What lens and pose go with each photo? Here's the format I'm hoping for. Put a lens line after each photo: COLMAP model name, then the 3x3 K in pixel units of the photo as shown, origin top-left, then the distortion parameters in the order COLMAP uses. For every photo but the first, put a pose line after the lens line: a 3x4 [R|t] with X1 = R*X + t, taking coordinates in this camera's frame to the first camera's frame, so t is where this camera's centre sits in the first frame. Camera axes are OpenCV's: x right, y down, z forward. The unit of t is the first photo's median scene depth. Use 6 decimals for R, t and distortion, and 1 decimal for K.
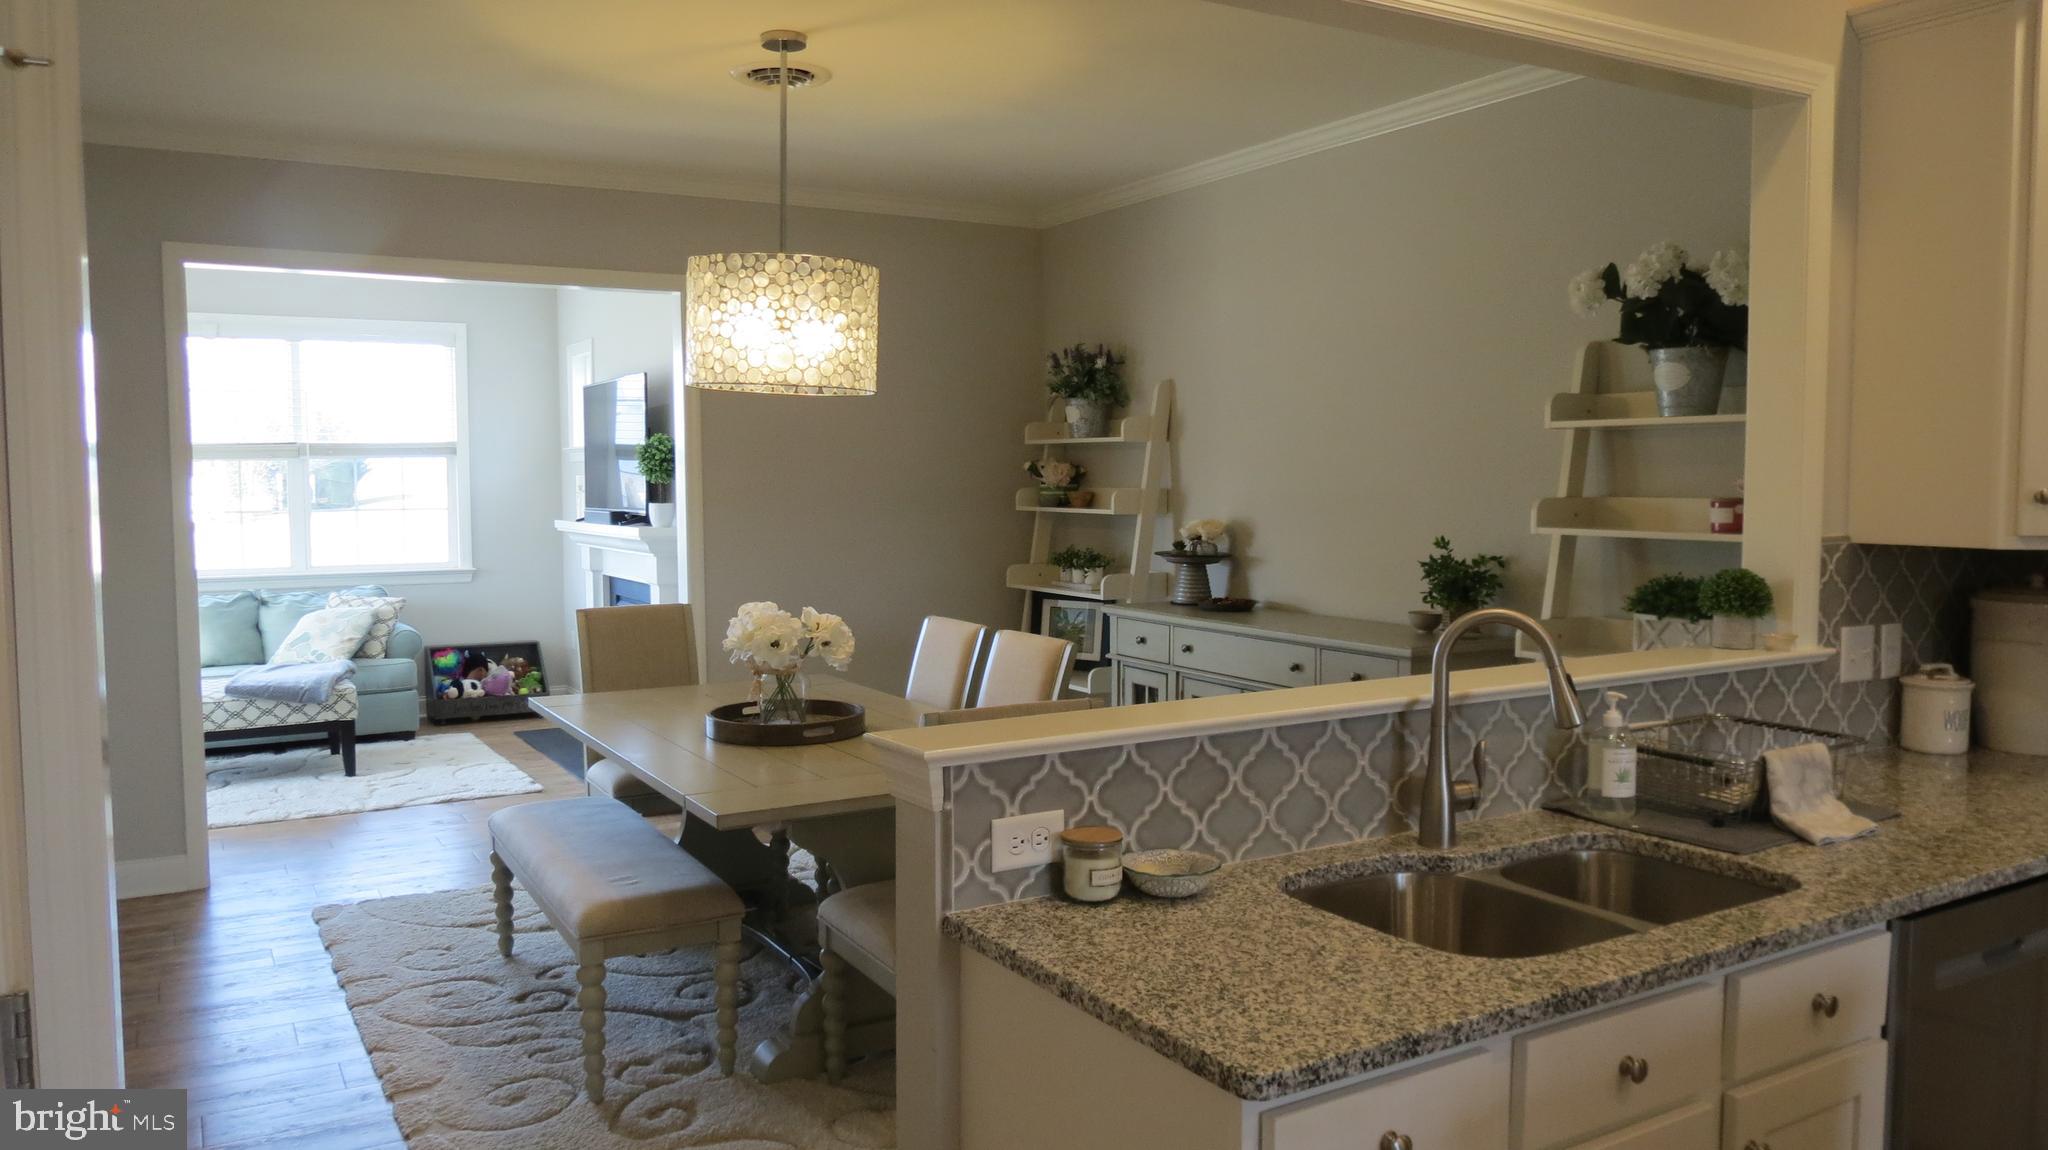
lens RADIAL K [[1466.6, 0, 1024.0], [0, 1466.6, 575.0], [0, 0, 1]] dist [-0.040248, 0.040519]
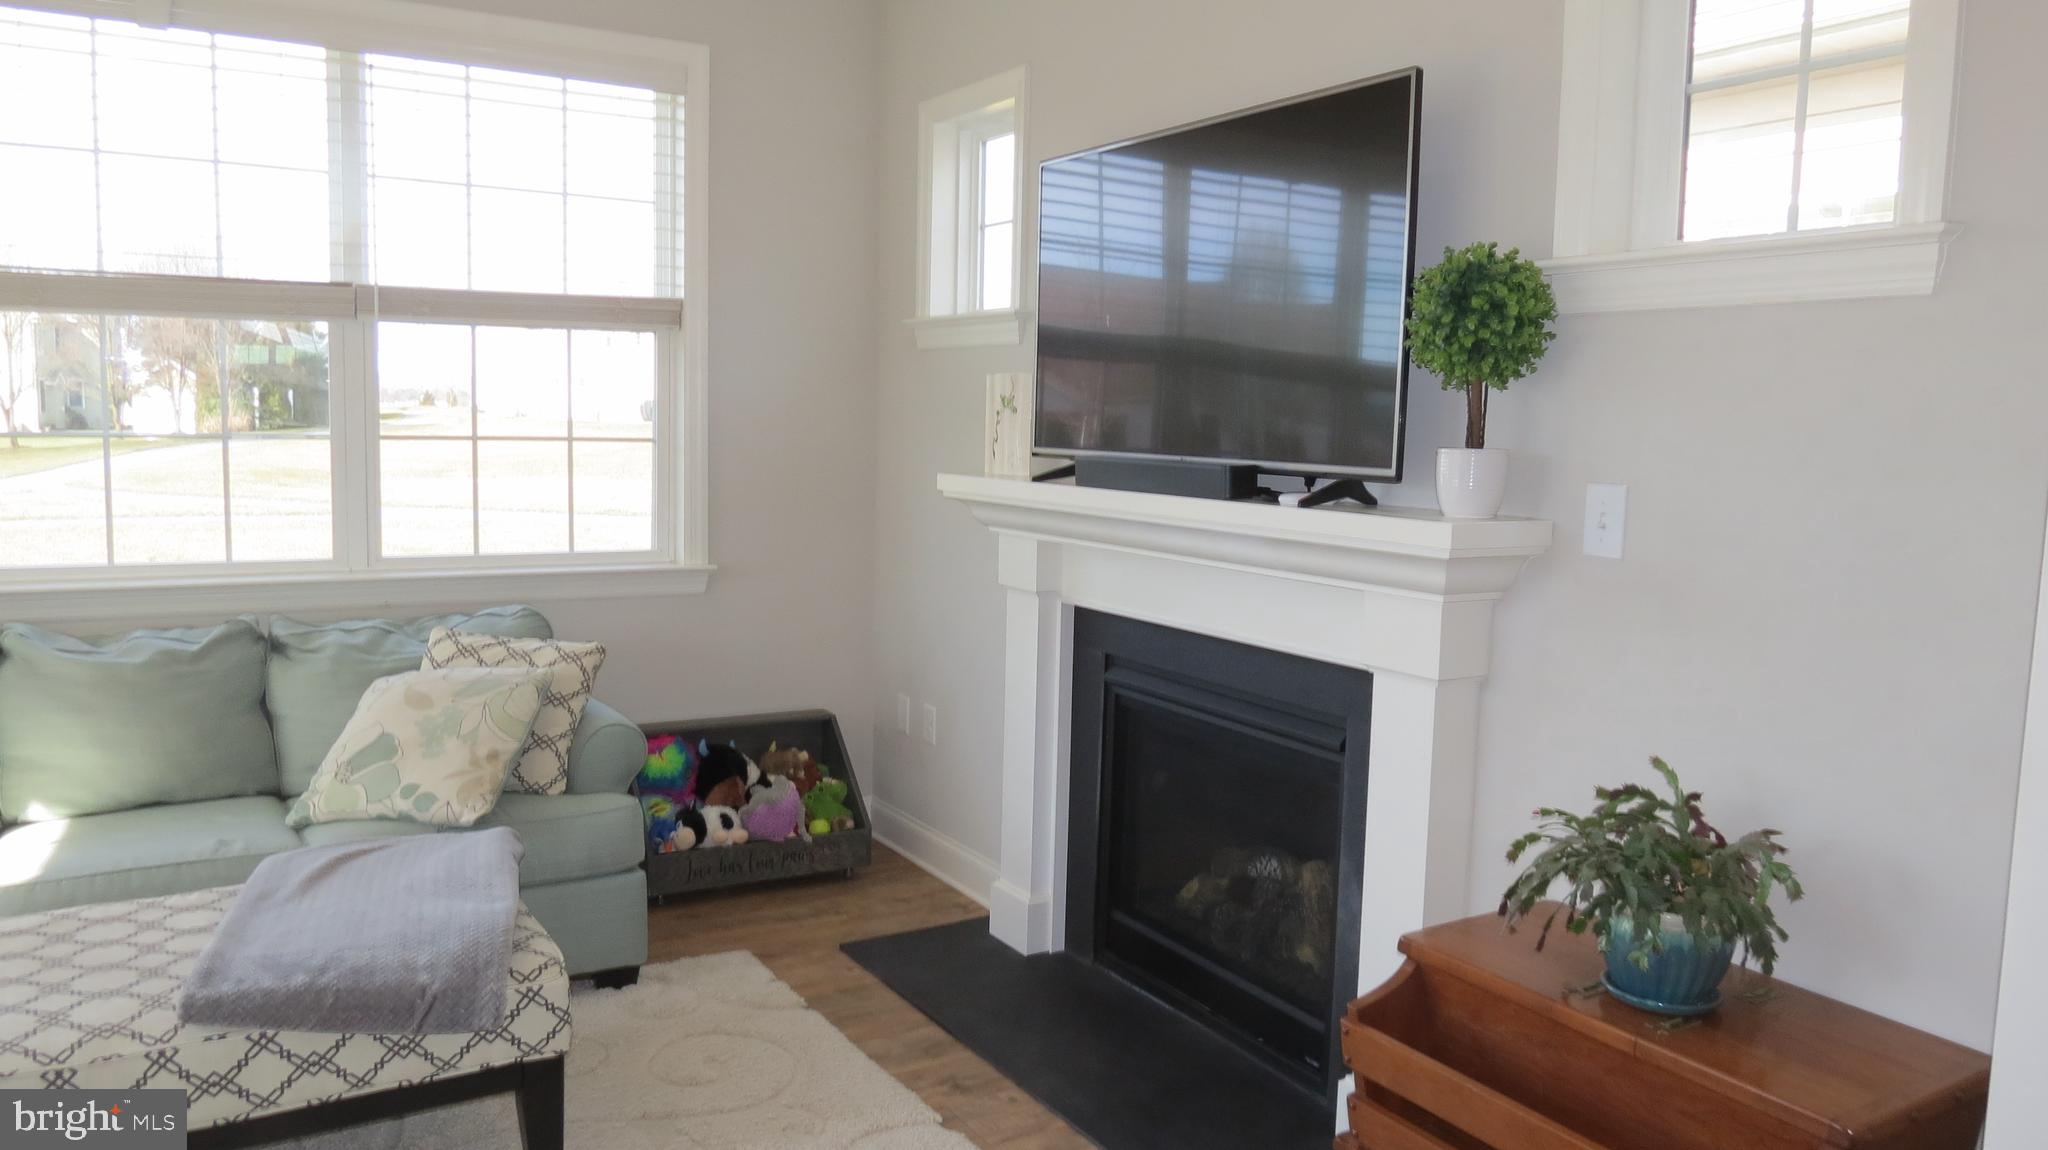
lens RADIAL K [[1451.9, 0, 1023.1], [0, 1451.9, 564.0], [0, 0, 1]] dist [-0.043402, 0.030235]
pose [[0.999483, 0.025172, 0.019997, -0.310755], [-0.025890, 0.998998, 0.036512, -0.027335], [-0.019057, -0.037011, 0.999133, 0.570368]]
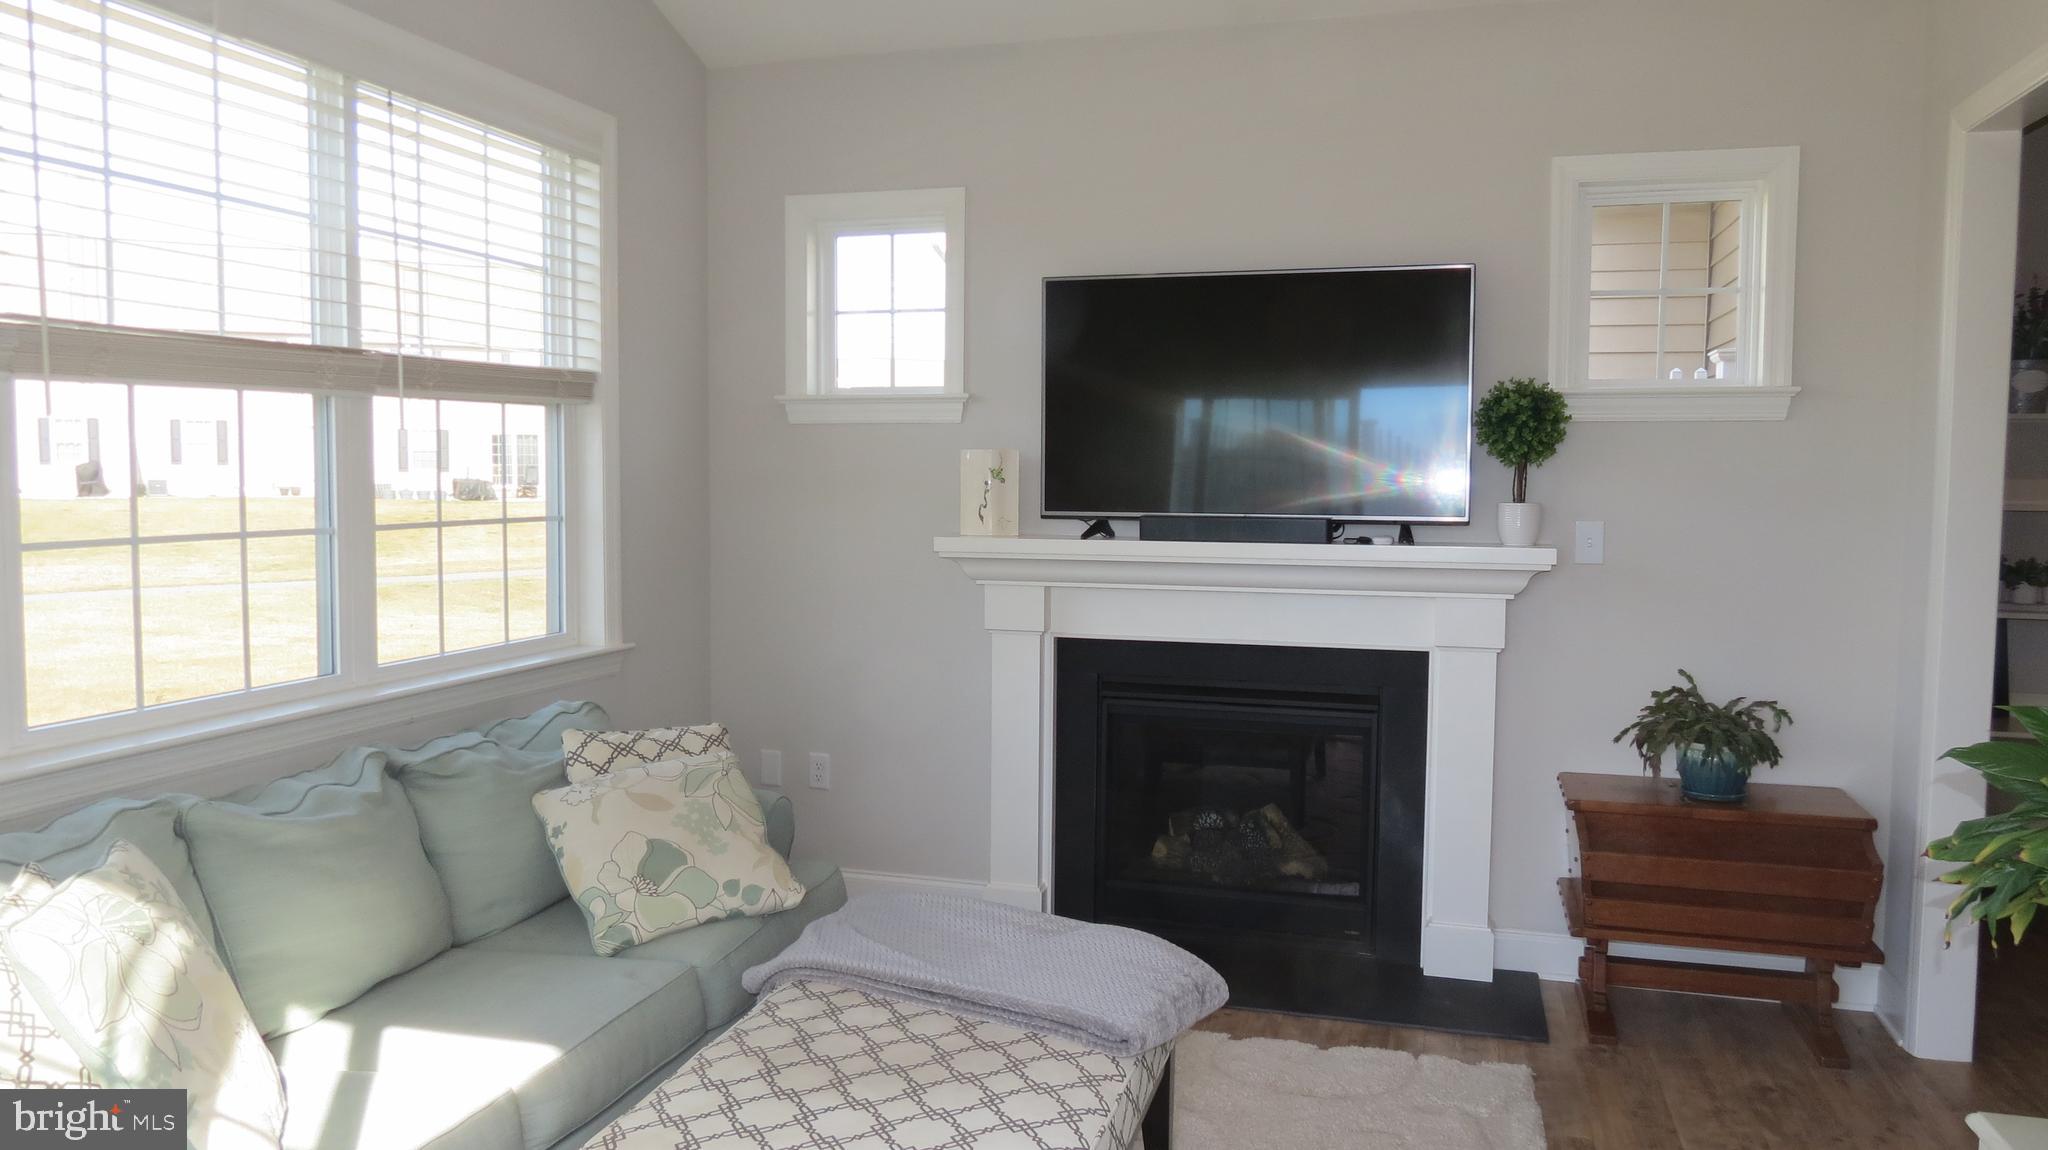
lens RADIAL K [[1451.9, 0, 1023.1], [0, 1451.9, 564.0], [0, 0, 1]] dist [-0.043402, 0.030235]
pose [[0.725766, -0.036844, 0.686954, -0.661998], [0.036225, 0.999226, 0.015320, -0.035596], [-0.686987, 0.013766, 0.726539, 0.628192]]
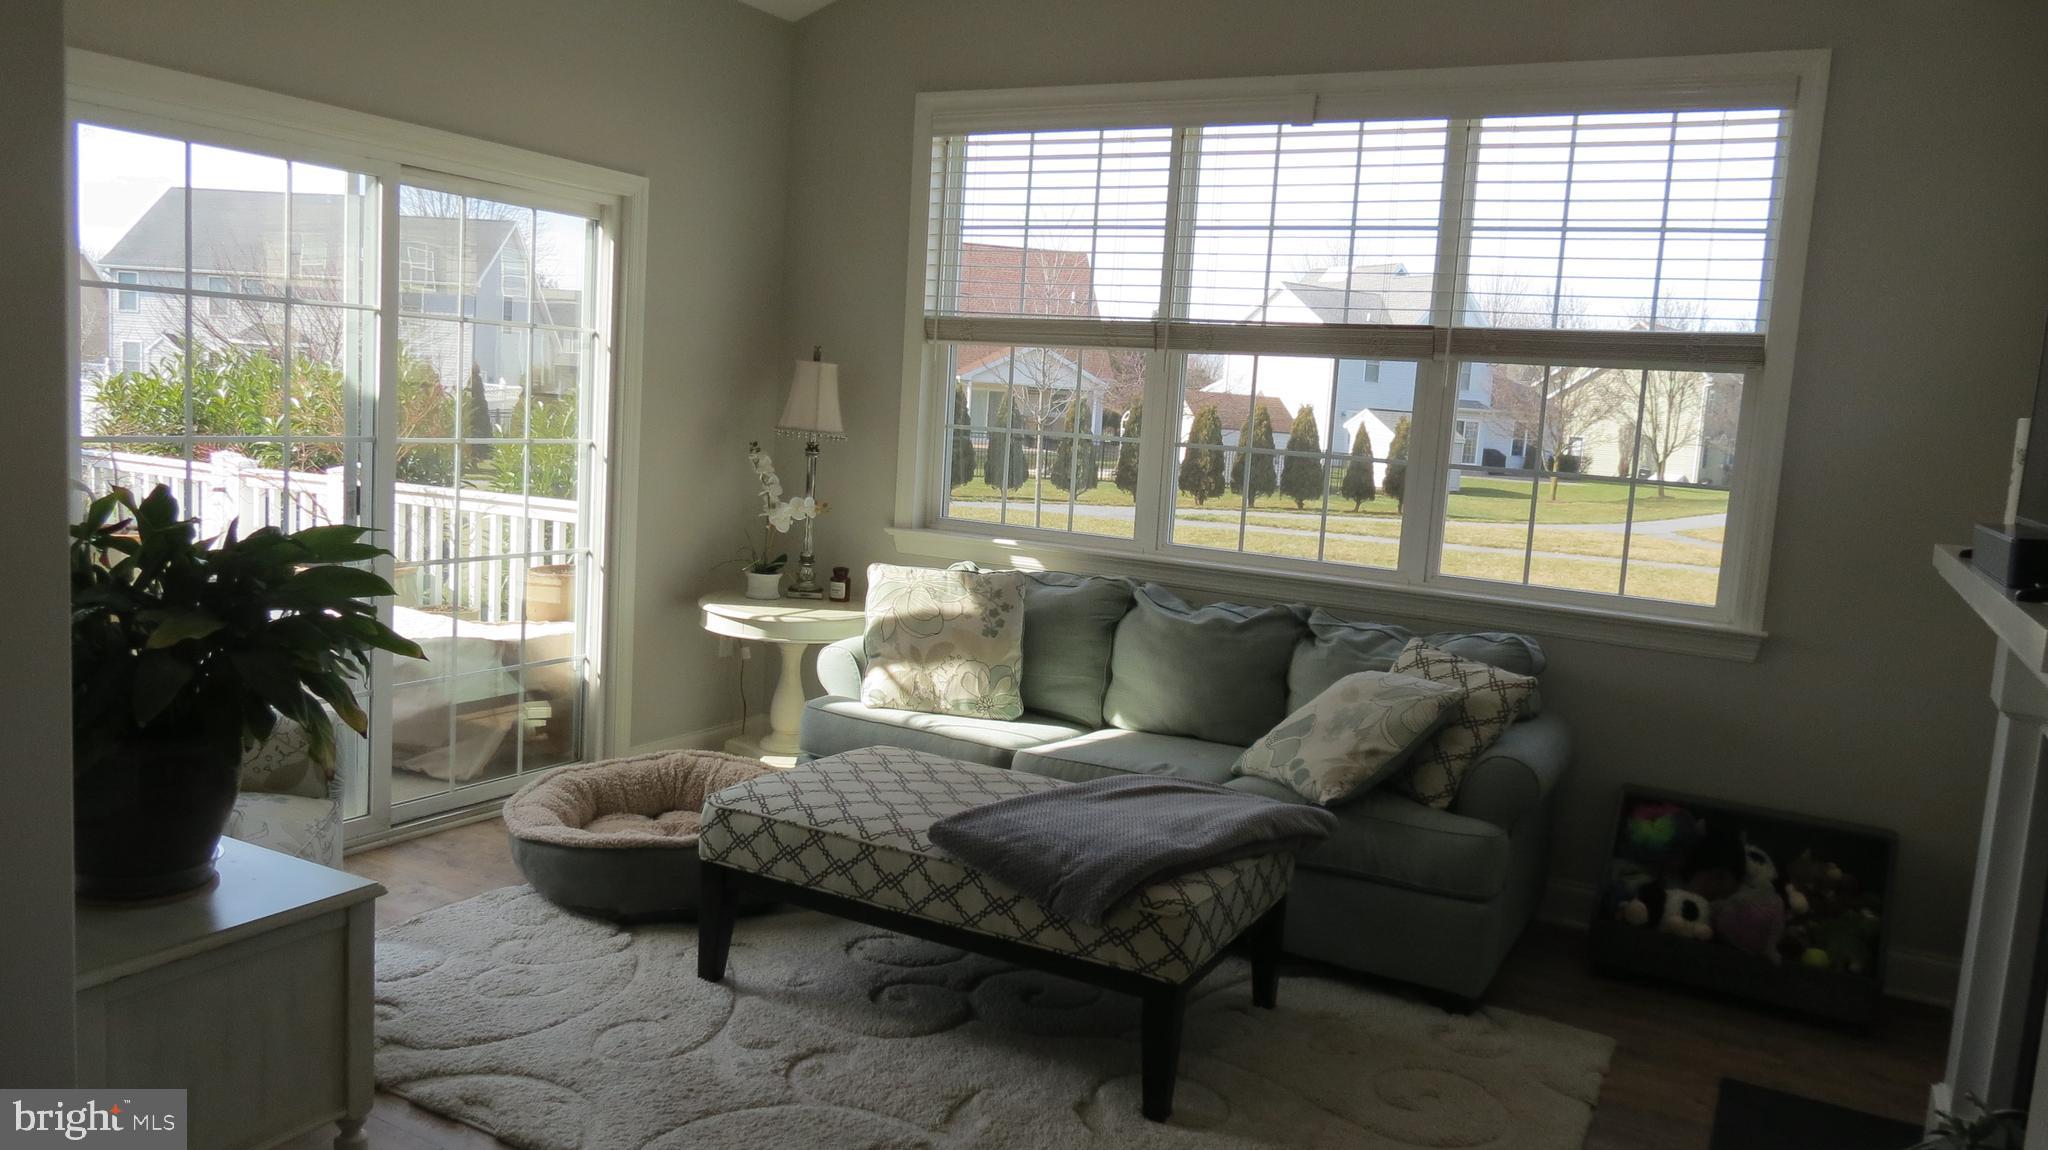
lens RADIAL K [[1439.4, 0, 1024.0], [0, 1439.4, 575.0], [0, 0, 1]] dist [-0.029890, 0.000801]
pose [[0.502331, 0.134678, -0.854122, -0.143836], [-0.125238, 0.988712, 0.082245, -0.030711], [0.855558, 0.065655, 0.513528, 0.656121]]
